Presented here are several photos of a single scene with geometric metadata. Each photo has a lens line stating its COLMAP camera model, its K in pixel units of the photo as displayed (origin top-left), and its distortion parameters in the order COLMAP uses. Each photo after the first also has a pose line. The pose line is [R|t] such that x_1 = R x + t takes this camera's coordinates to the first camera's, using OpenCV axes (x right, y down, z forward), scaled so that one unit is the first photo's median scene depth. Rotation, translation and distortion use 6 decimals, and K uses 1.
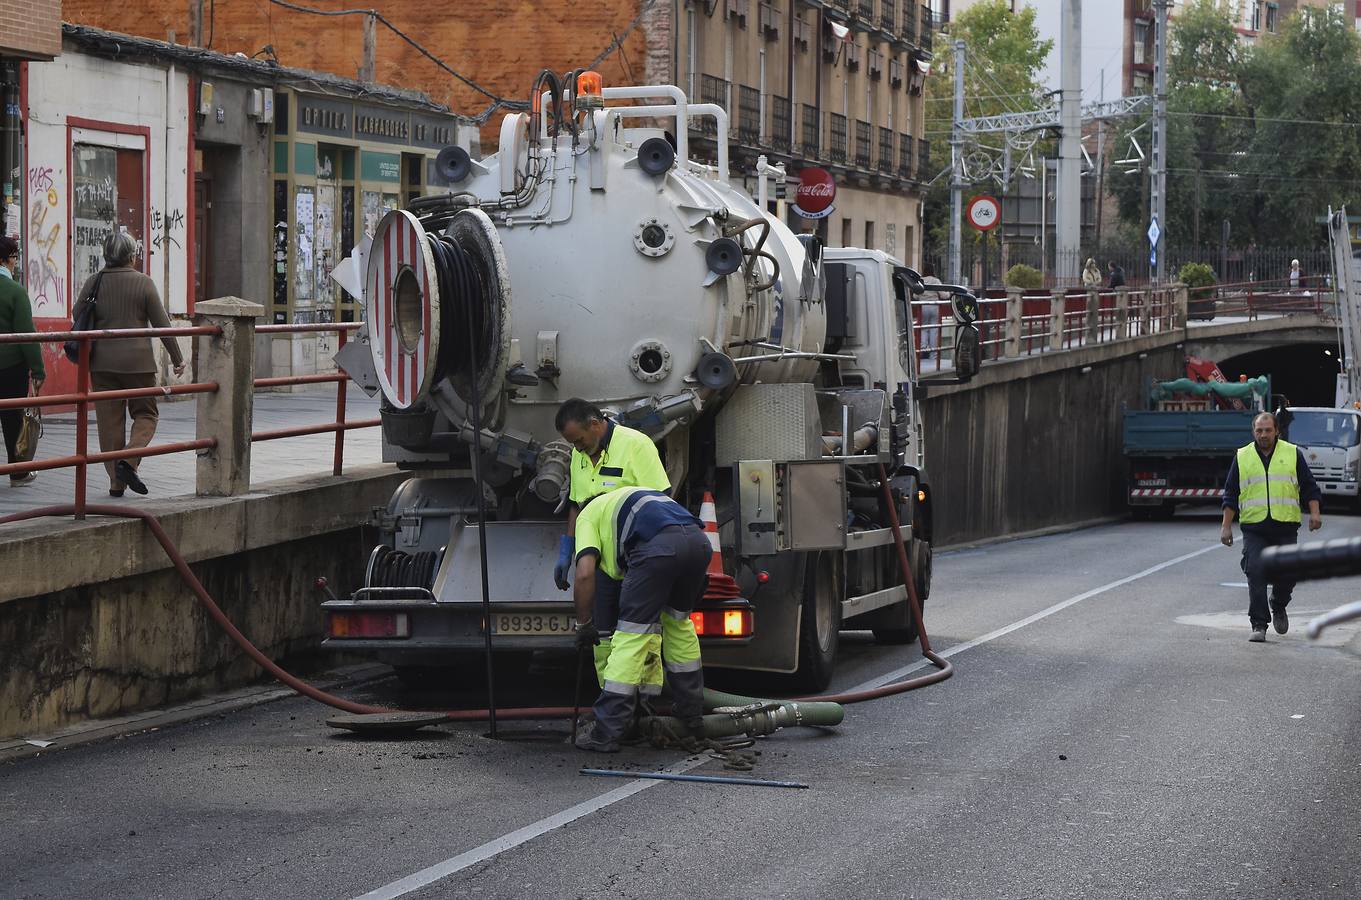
lens RADIAL K [[3026.3, 0, 680.5], [0, 3026.3, 450.0], [0, 0, 1]] dist [0.011600, 0.253654]
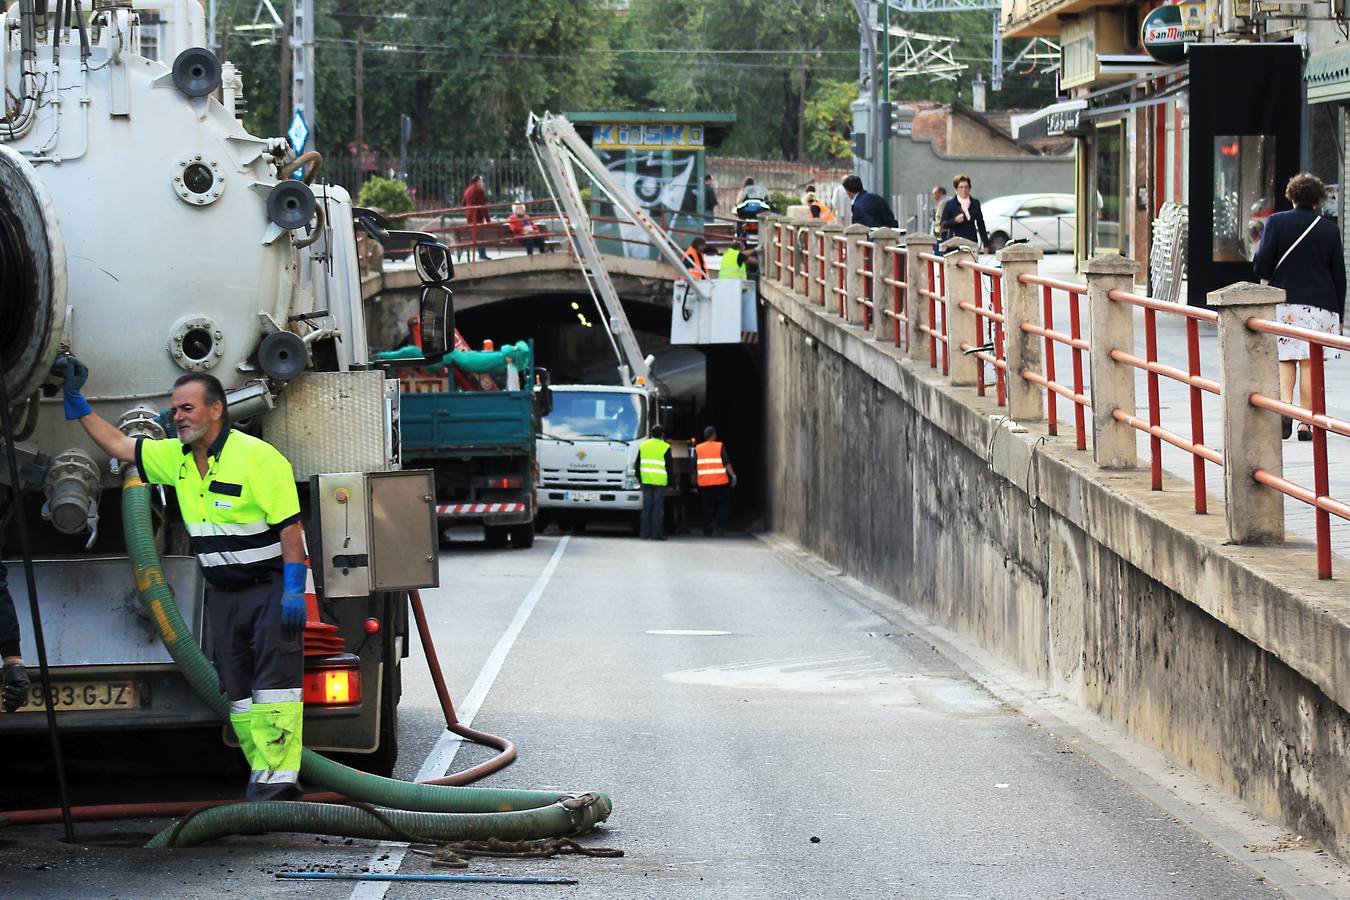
lens RADIAL K [[4580.9, 0, 675.0], [0, 4580.9, 450.0], [0, 0, 1]] dist [-0.106780, 0.042653]
pose [[0.965467, -0.016486, 0.260003, -0.059164], [0.016541, 0.999861, 0.001978, -0.000986], [-0.260000, 0.002391, 0.965606, -0.040500]]
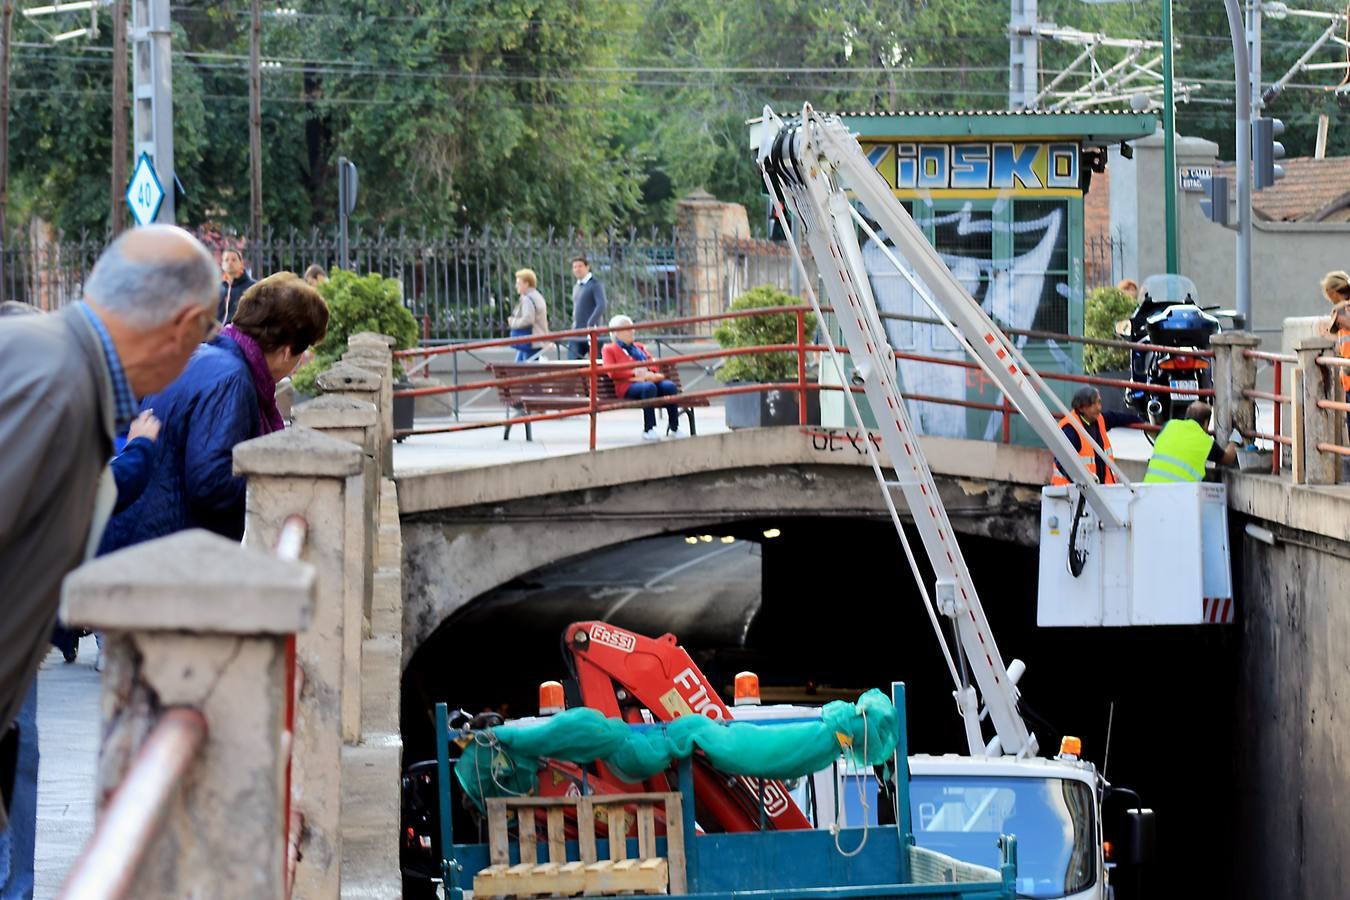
lens RADIAL K [[5186.1, 0, 675.0], [0, 5186.1, 450.0], [0, 0, 1]] dist [0.047338, -3.262589]
pose [[0.954616, -0.023880, 0.296881, 0.050826], [0.032596, 0.999170, -0.024444, -0.041359], [-0.296051, 0.033011, 0.954602, 0.682909]]
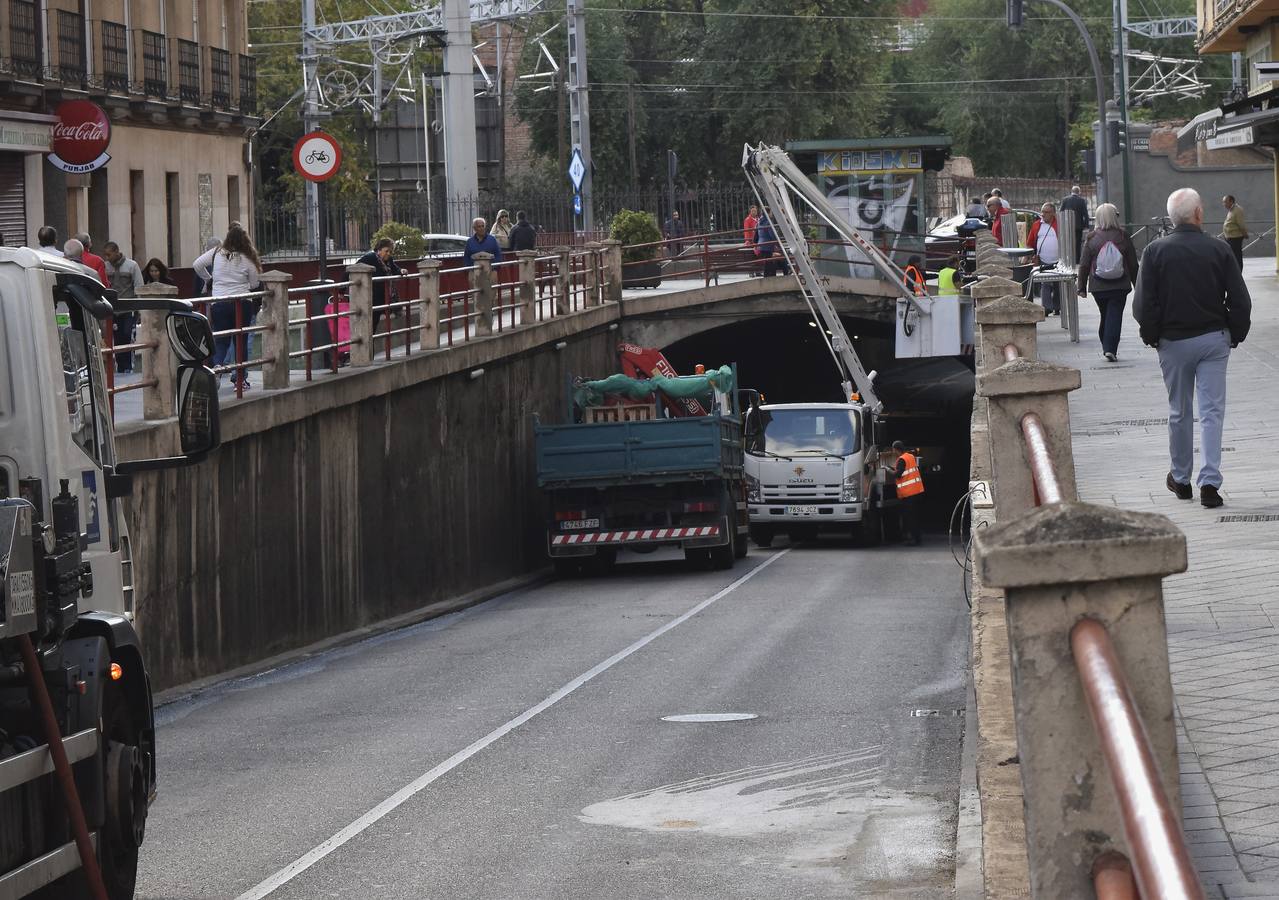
lens RADIAL K [[3903.9, 0, 826.5], [0, 3903.9, 447.8], [0, 0, 1]] dist [-0.038278, -0.079492]
pose [[0.976451, -0.052505, 0.209251, 0.023231], [0.052716, 0.998599, 0.004572, -0.009339], [-0.209198, 0.006566, 0.977851, 0.097765]]
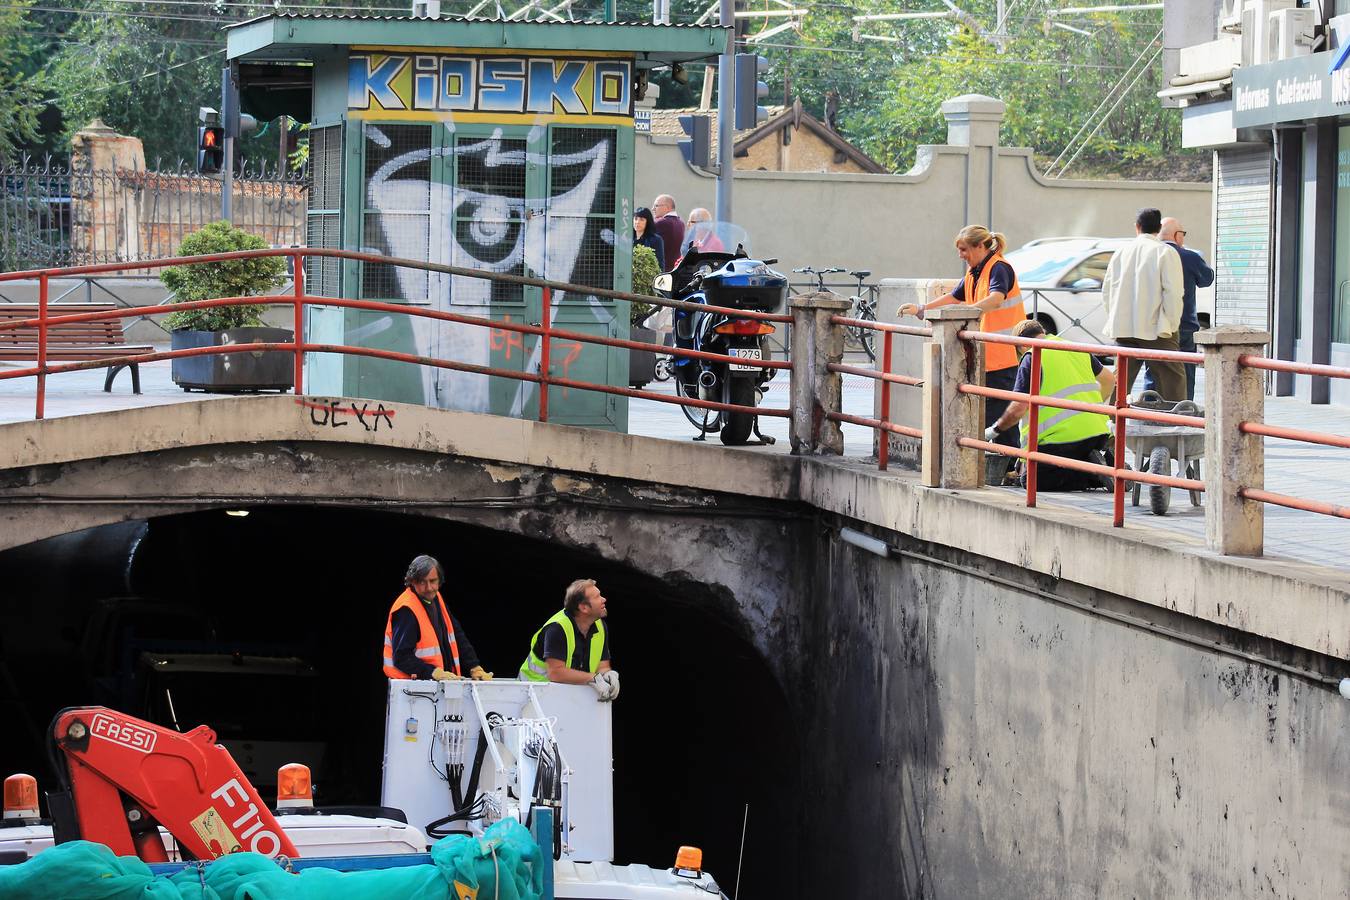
lens RADIAL K [[4580.9, 0, 675.0], [0, 4580.9, 450.0], [0, 0, 1]] dist [-0.106780, 0.042653]
pose [[0.903745, -0.010531, 0.427942, 0.100398], [0.013347, 0.999905, -0.003579, -0.053761], [-0.427864, 0.008946, 0.903799, 0.888356]]
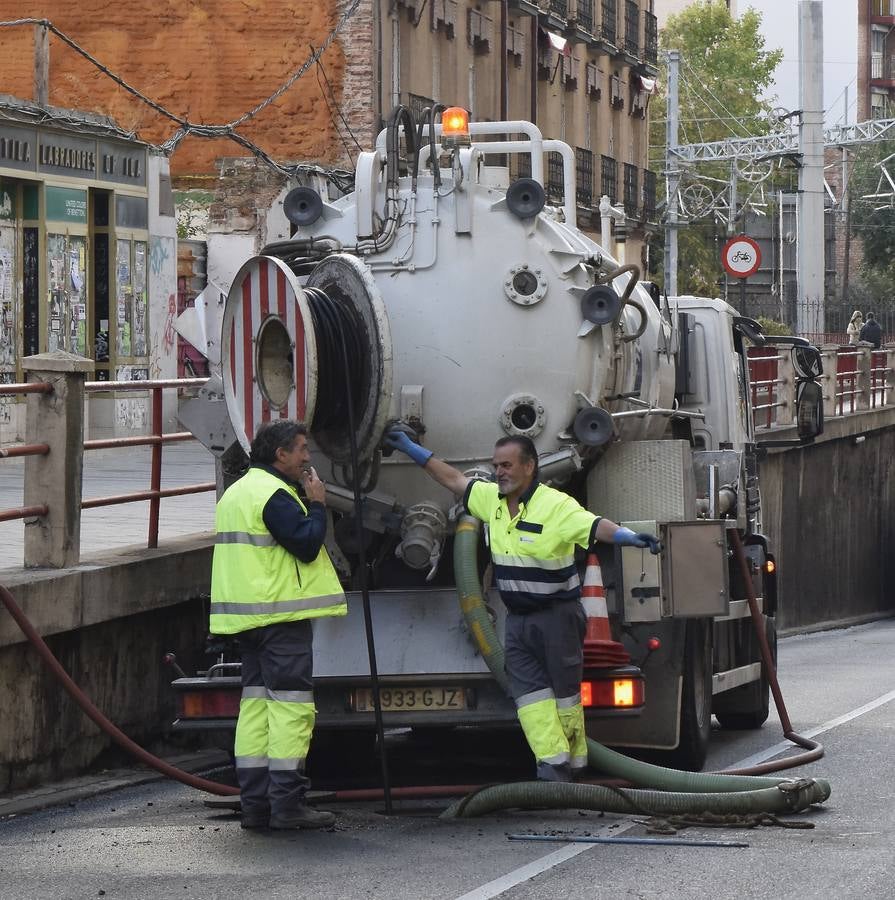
lens RADIAL K [[3730.4, 0, 837.4], [0, 3730.4, 493.0], [0, 0, 1]] dist [0.031925, -0.457595]
pose [[0.989699, -0.010794, 0.142753, -0.024332], [0.012937, 0.999817, -0.014090, 0.003619], [-0.142575, 0.015792, 0.989658, -0.047896]]
